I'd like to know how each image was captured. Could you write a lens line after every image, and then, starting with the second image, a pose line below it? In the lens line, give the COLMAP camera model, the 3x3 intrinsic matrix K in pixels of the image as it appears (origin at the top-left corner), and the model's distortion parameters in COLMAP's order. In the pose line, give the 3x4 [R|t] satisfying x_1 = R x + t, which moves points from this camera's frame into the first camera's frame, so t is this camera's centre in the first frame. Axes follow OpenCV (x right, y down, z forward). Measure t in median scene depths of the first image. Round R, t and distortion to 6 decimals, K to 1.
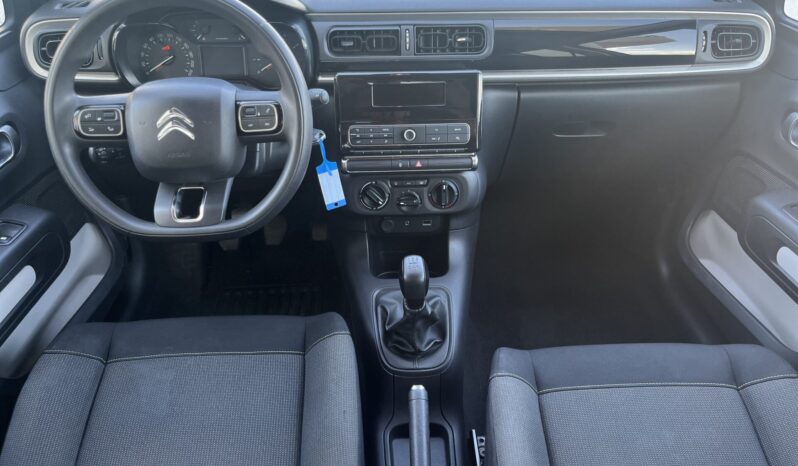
lens RADIAL K [[628.3, 0, 399.0], [0, 628.3, 233.0], [0, 0, 1]] dist [0.051601, -0.004240]
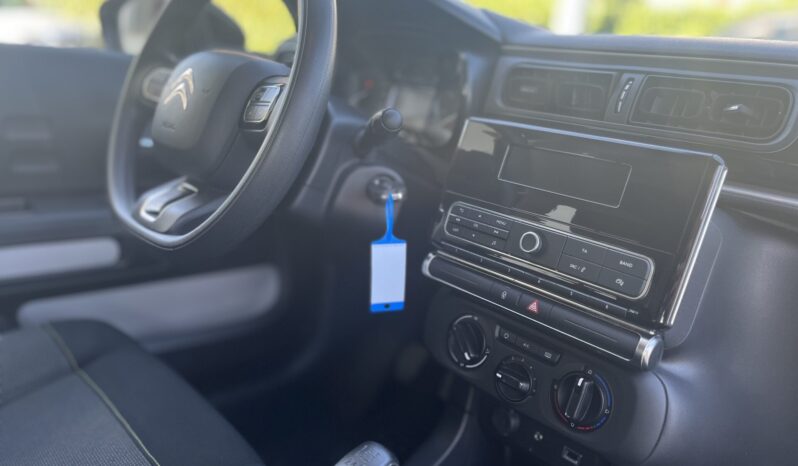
lens RADIAL K [[628.3, 0, 399.0], [0, 628.3, 233.0], [0, 0, 1]] dist [0.051601, -0.004240]
pose [[0.624925, 0.254149, -0.738158, 0.322096], [-0.494339, 0.860639, -0.122188, -0.045465], [0.604234, 0.441258, 0.663470, 0.579046]]
